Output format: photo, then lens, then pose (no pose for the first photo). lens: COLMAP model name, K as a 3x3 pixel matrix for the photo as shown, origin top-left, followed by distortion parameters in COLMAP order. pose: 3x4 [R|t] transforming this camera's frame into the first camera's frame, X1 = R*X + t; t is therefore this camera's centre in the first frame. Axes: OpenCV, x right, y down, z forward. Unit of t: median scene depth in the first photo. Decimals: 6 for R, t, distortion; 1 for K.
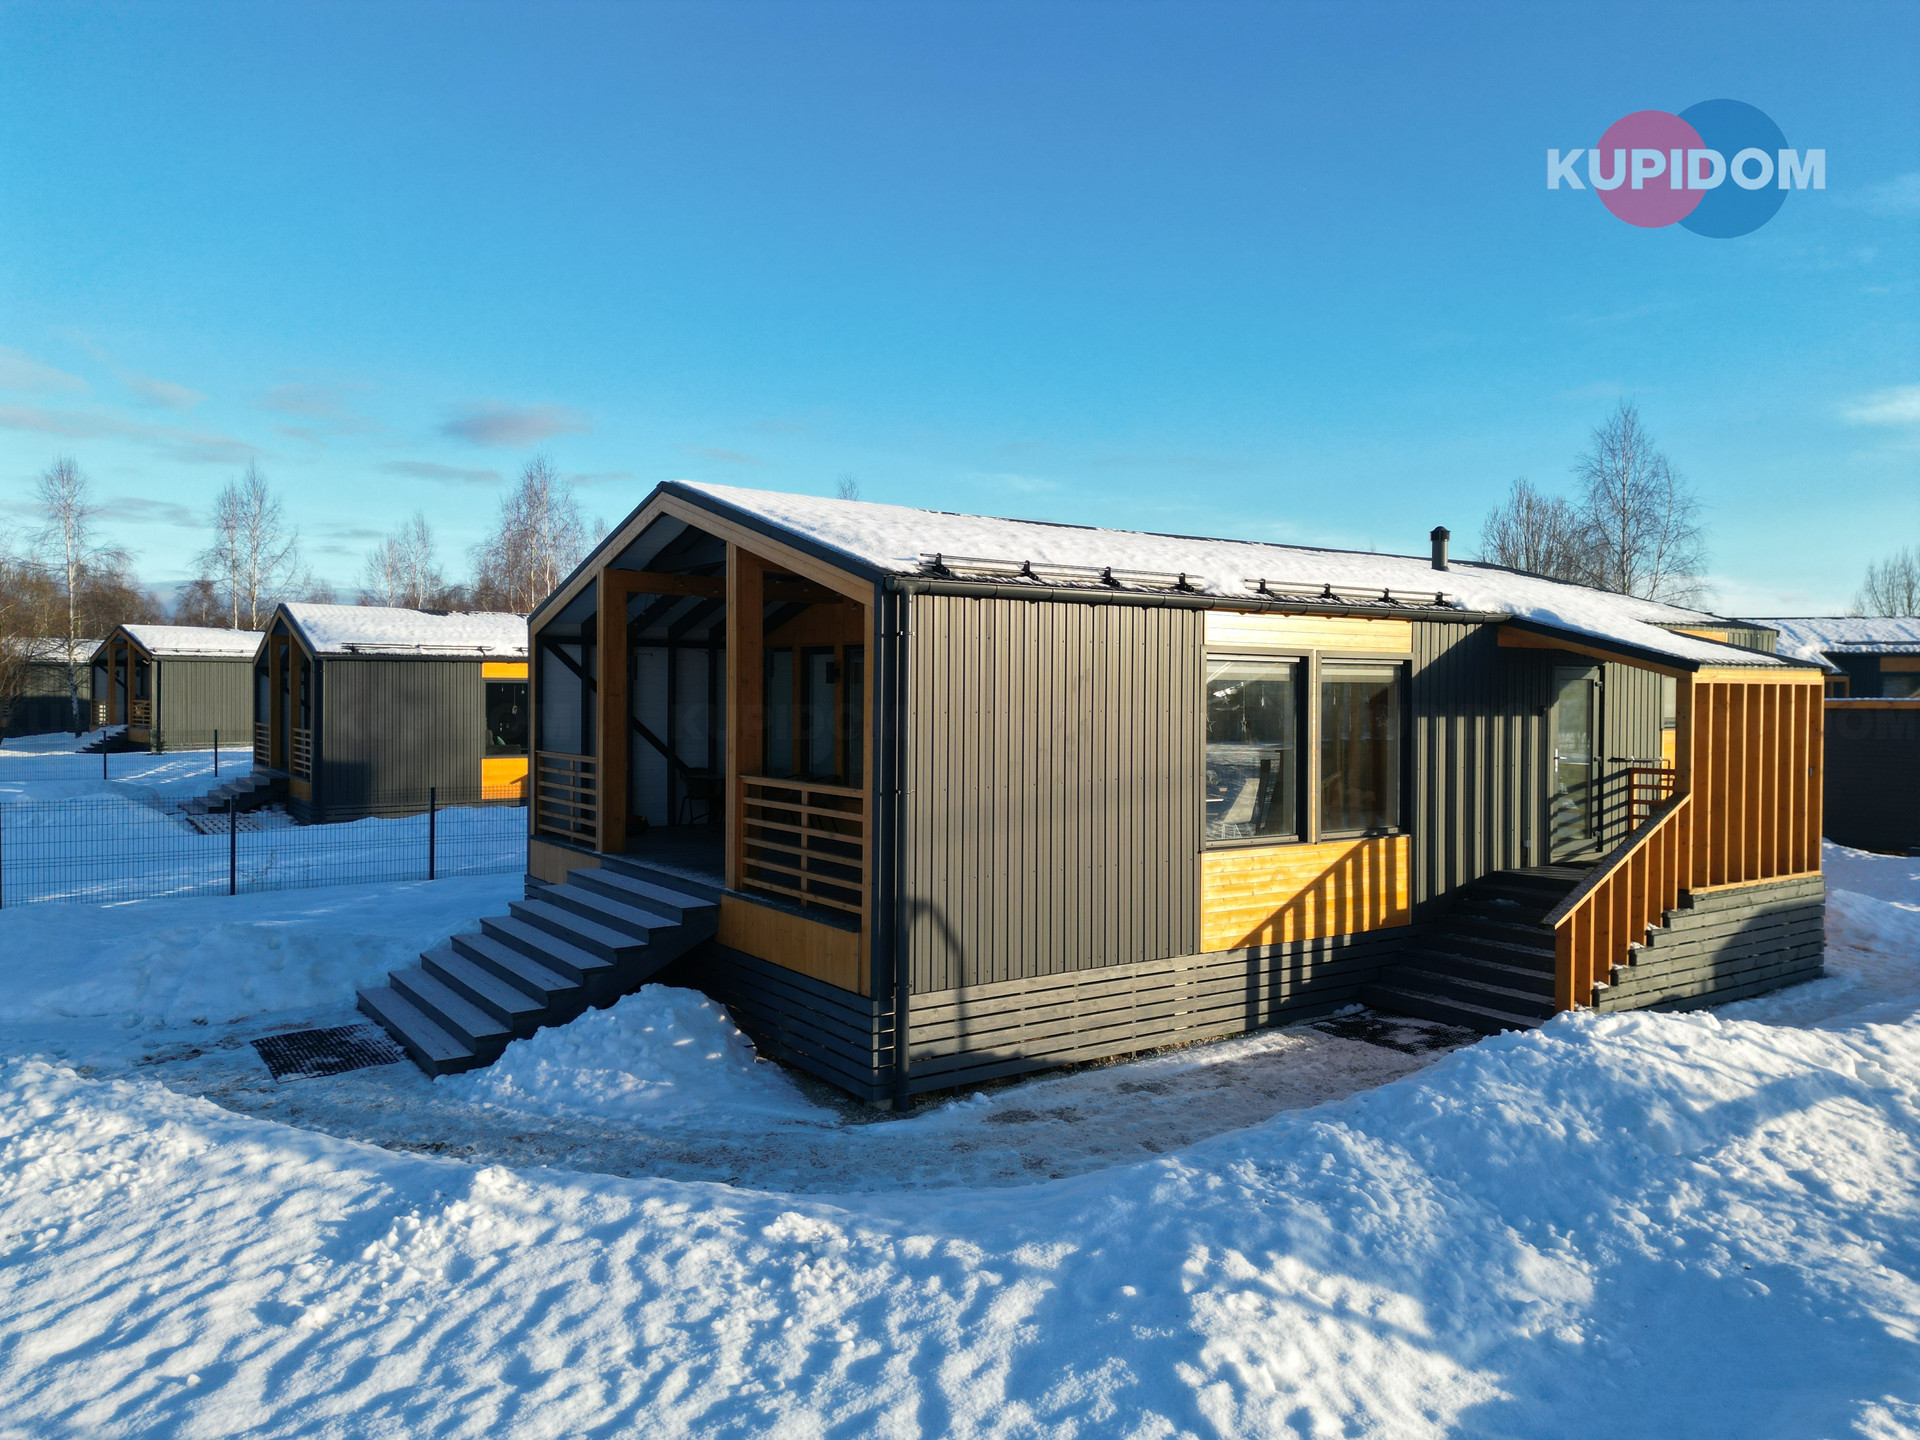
lens RADIAL K [[1343.6, 0, 960.0], [0, 1343.6, 720.0], [0, 0, 1]] dist [0.058283, -0.045732]
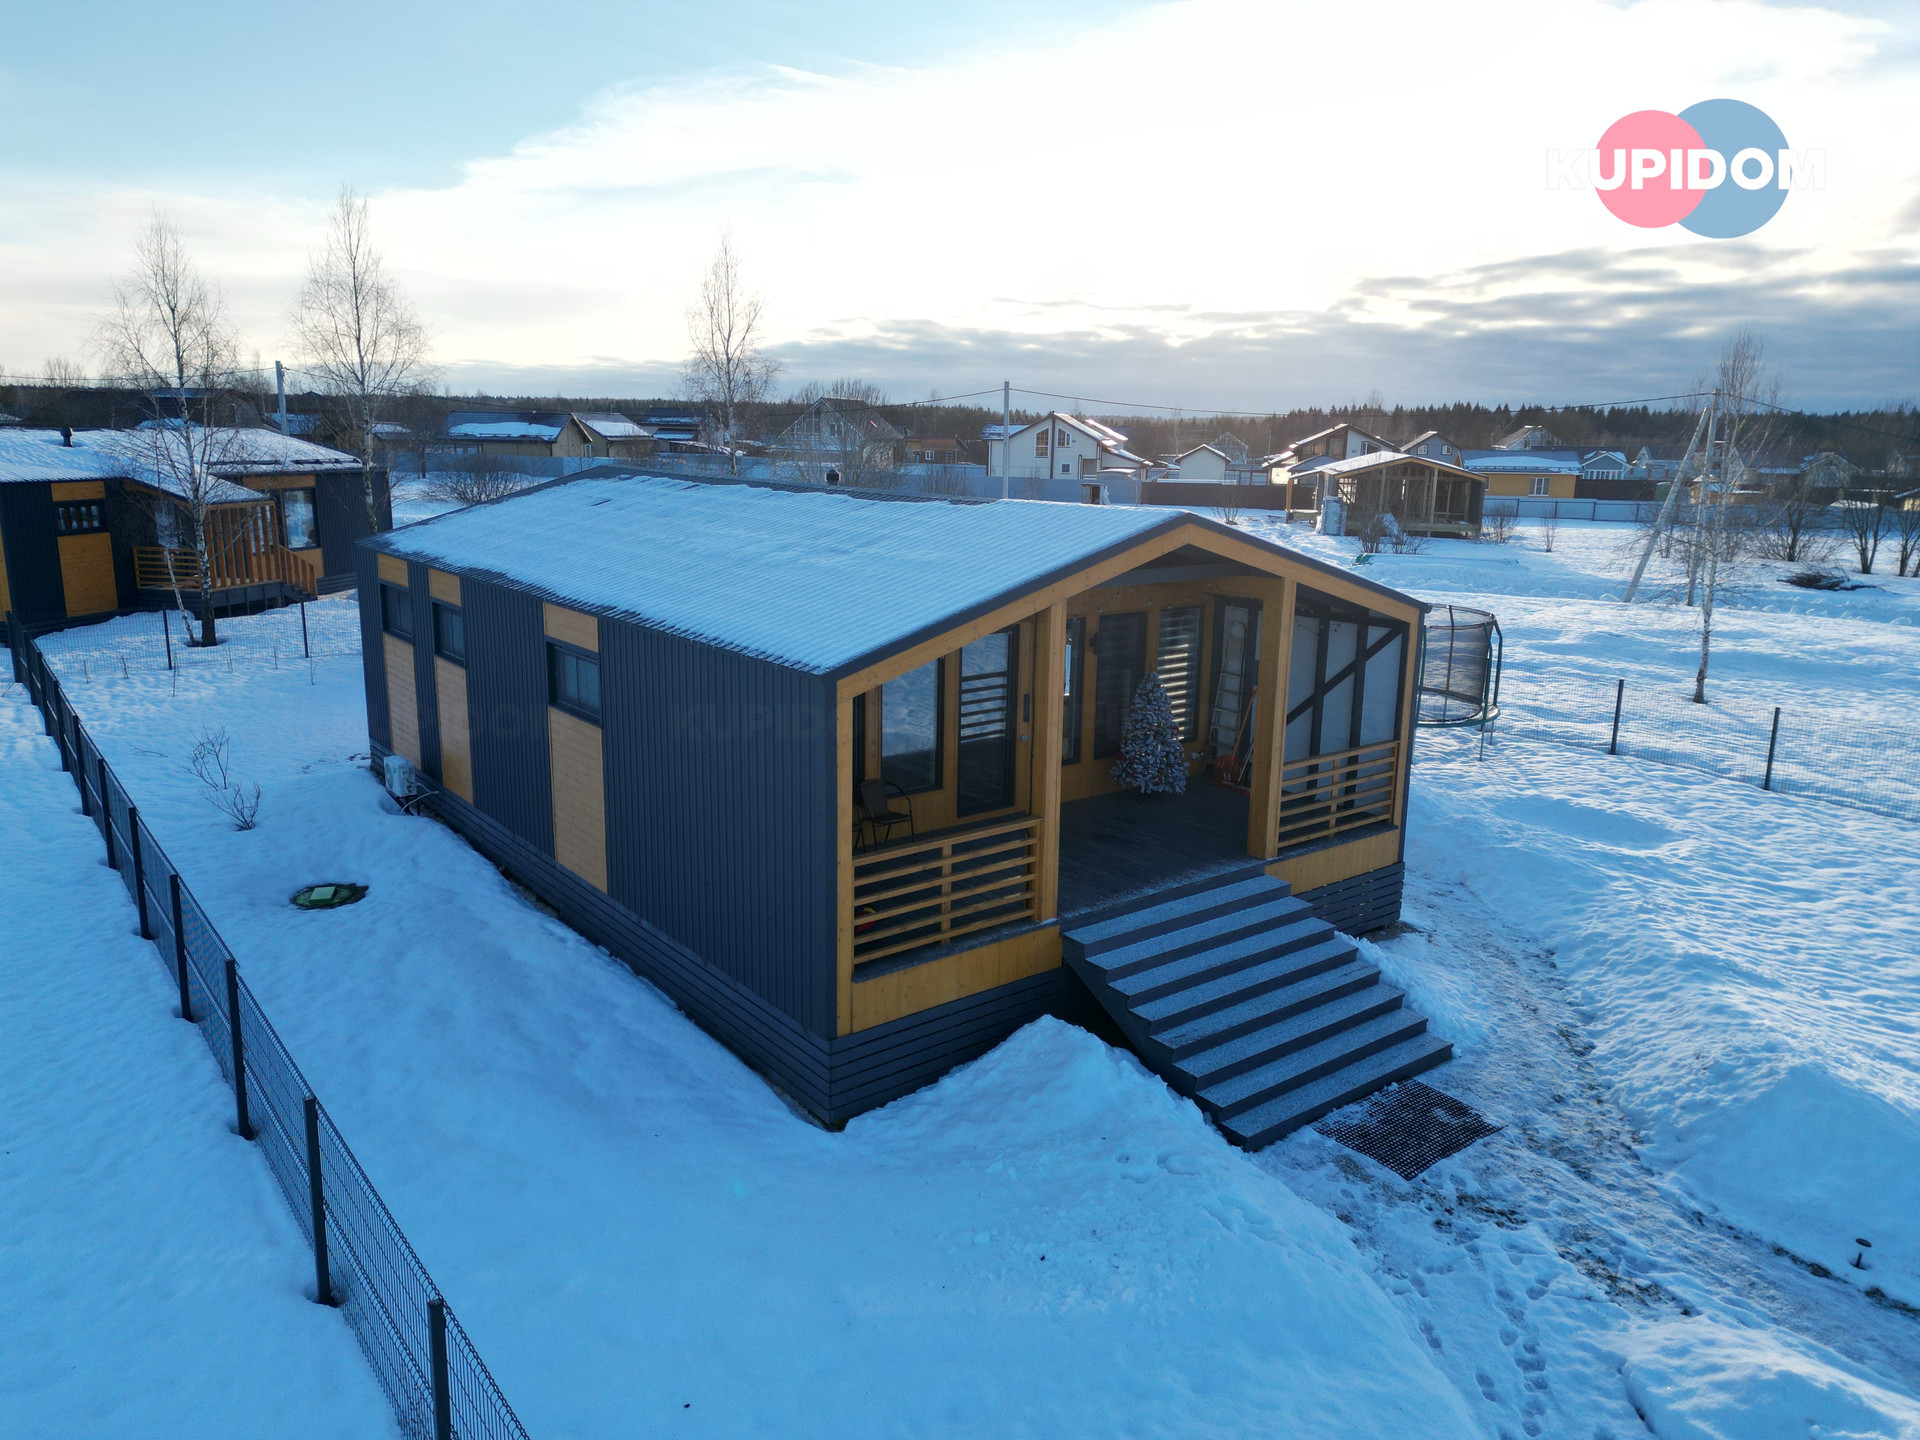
lens RADIAL K [[1343.6, 0, 960.0], [0, 1343.6, 720.0], [0, 0, 1]] dist [0.058283, -0.045732]
pose [[-0.058692, -0.221383, 0.973419, -1.351369], [0.006452, 0.974995, 0.222131, -0.279628], [-0.998255, 0.019318, -0.055796, 1.369666]]
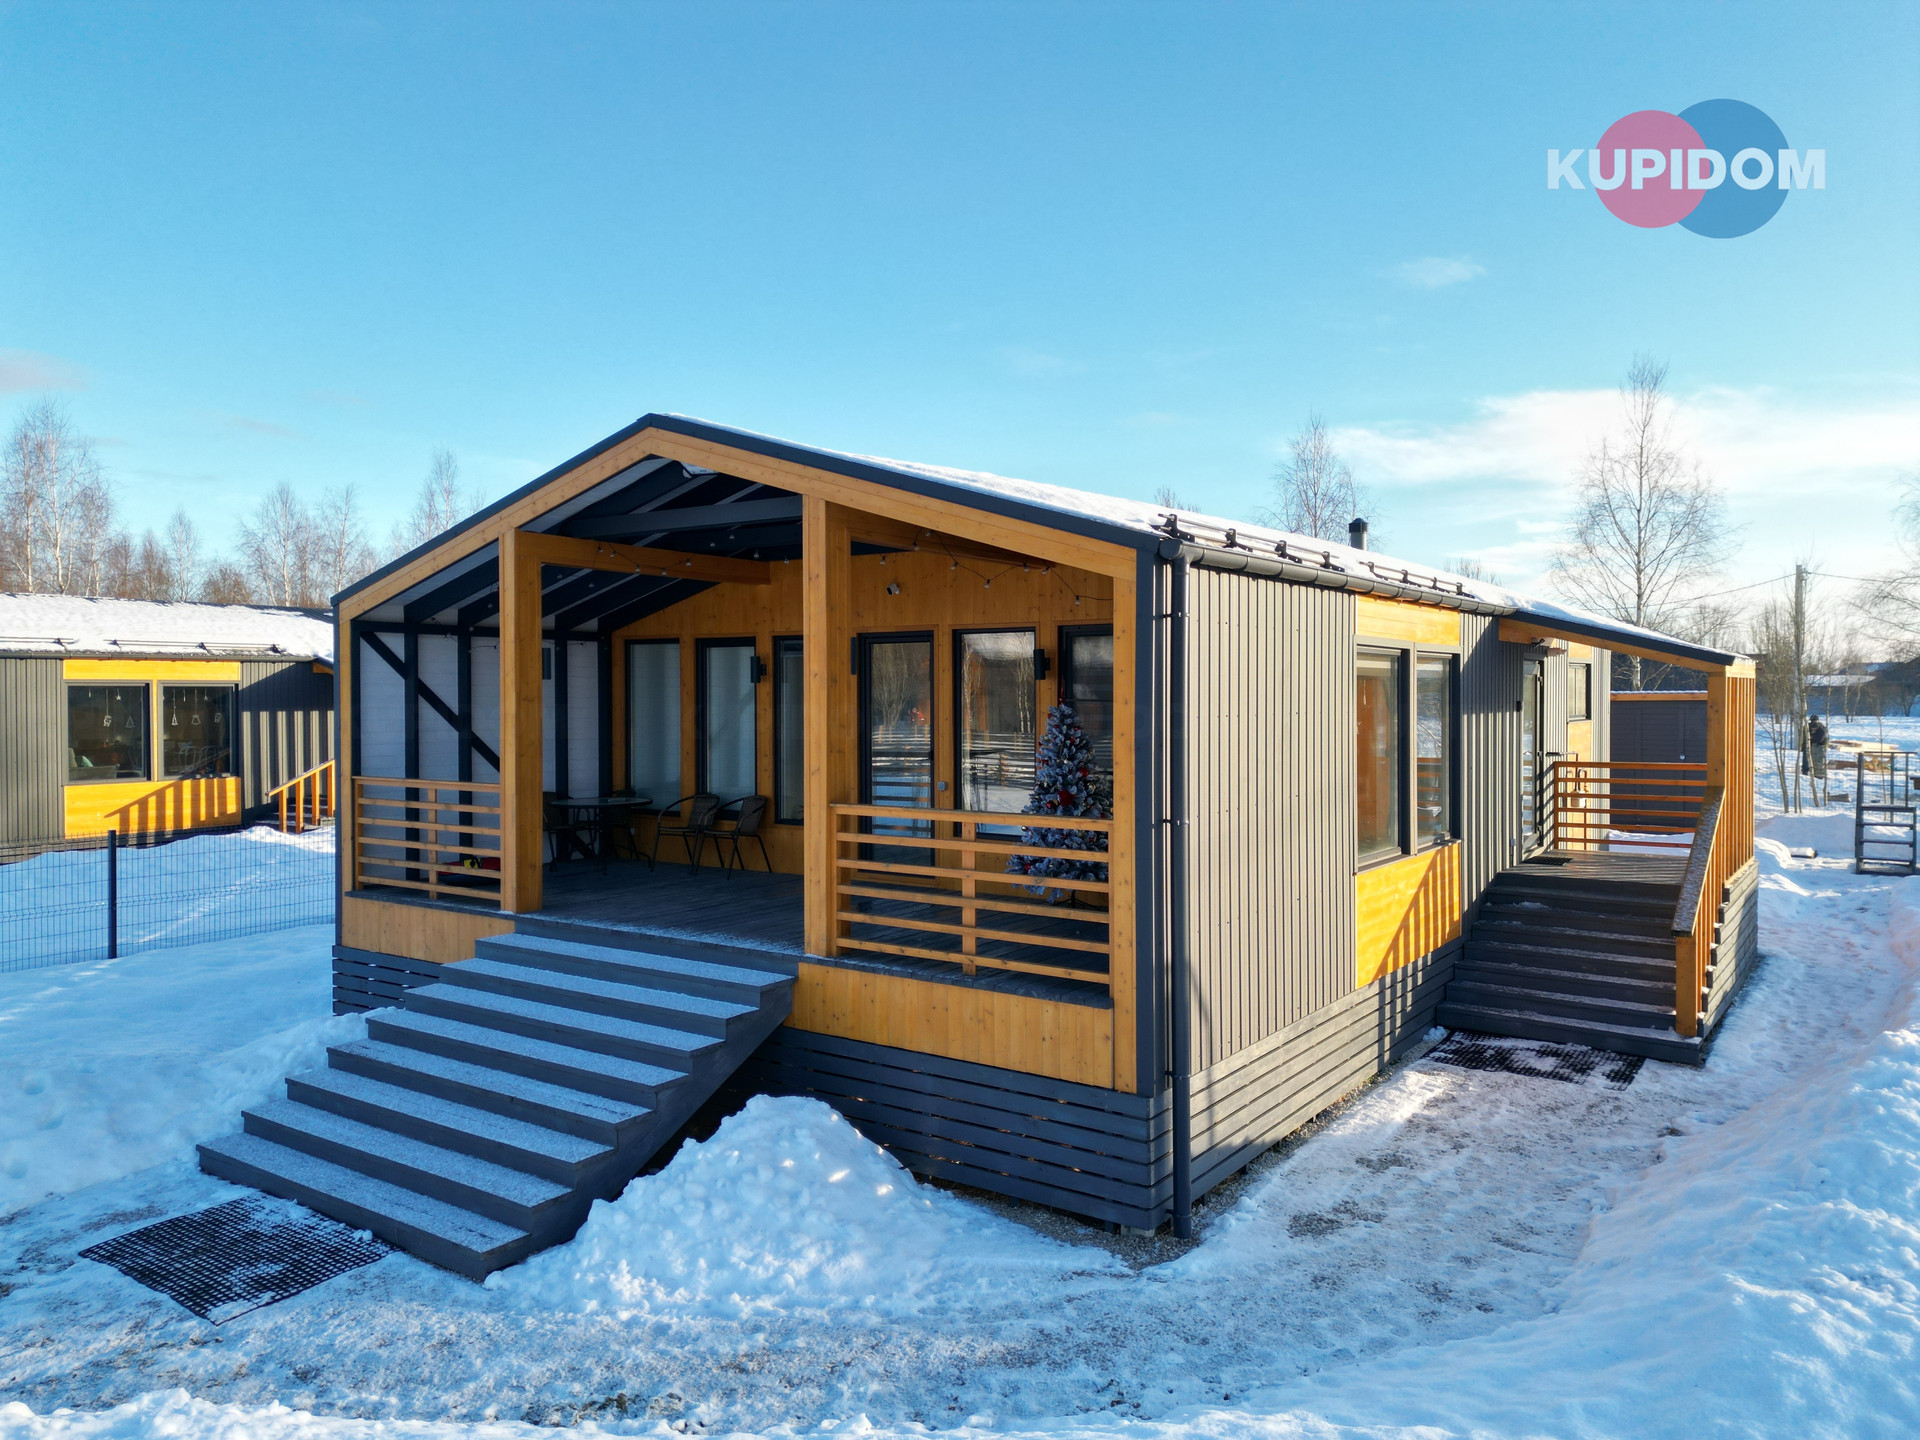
lens RADIAL K [[1343.6, 0, 960.0], [0, 1343.6, 720.0], [0, 0, 1]] dist [0.058283, -0.045732]
pose [[0.940403, -0.015405, 0.339712, -0.352846], [0.015300, 0.999878, 0.002988, -0.007440], [-0.339717, 0.002387, 0.940525, 0.266030]]
